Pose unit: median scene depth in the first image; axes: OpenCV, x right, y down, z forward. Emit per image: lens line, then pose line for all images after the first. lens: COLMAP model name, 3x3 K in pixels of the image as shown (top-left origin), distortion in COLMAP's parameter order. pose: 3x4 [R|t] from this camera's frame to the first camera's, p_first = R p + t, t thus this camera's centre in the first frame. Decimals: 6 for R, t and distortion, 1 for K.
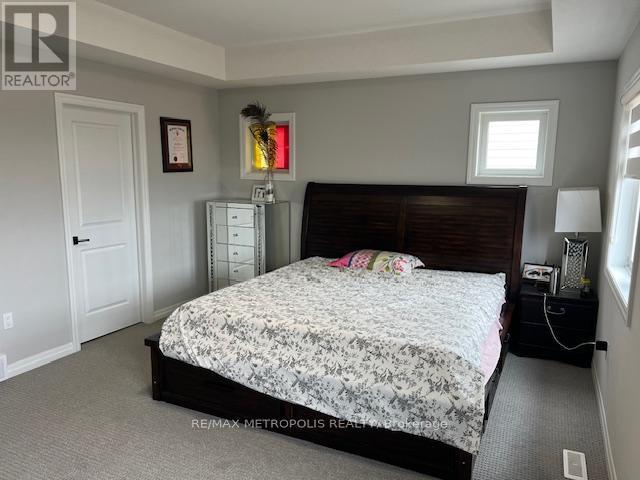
lens RADIAL K [[481.7, 0, 320.0], [0, 481.7, 240.0], [0, 0, 1]] dist [0.045365, -0.049449]
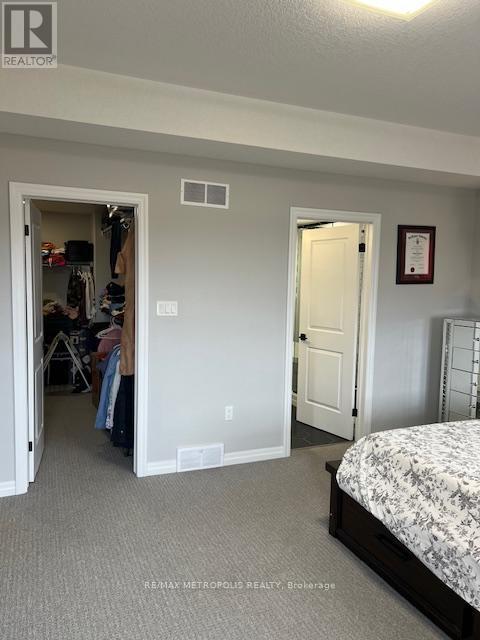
lens RADIAL K [[481.7, 0, 240.0], [0, 481.7, 320.0], [0, 0, 1]] dist [0.045365, -0.049449]
pose [[0.747527, 0.060965, -0.661428, 0.106307], [-0.110553, 0.993309, -0.033388, -0.013355], [0.654967, 0.098081, 0.749265, 0.197624]]
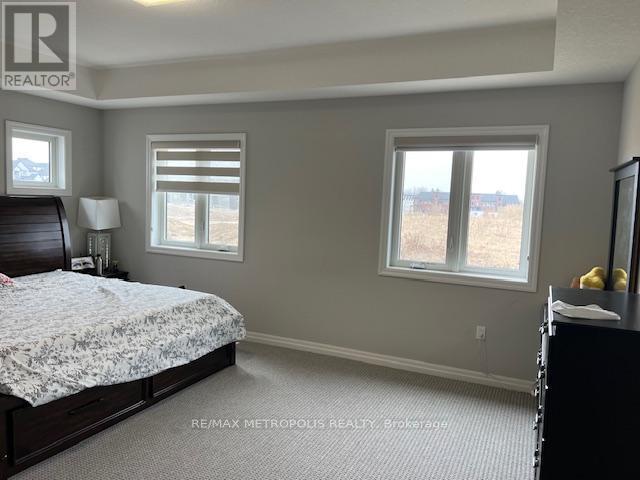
lens RADIAL K [[481.7, 0, 320.0], [0, 481.7, 240.0], [0, 0, 1]] dist [0.045365, -0.049449]
pose [[-0.017042, -0.095161, 0.995316, -1.133152], [0.109628, 0.989281, 0.096461, -0.065737], [-0.993827, 0.110758, -0.006427, 0.503485]]
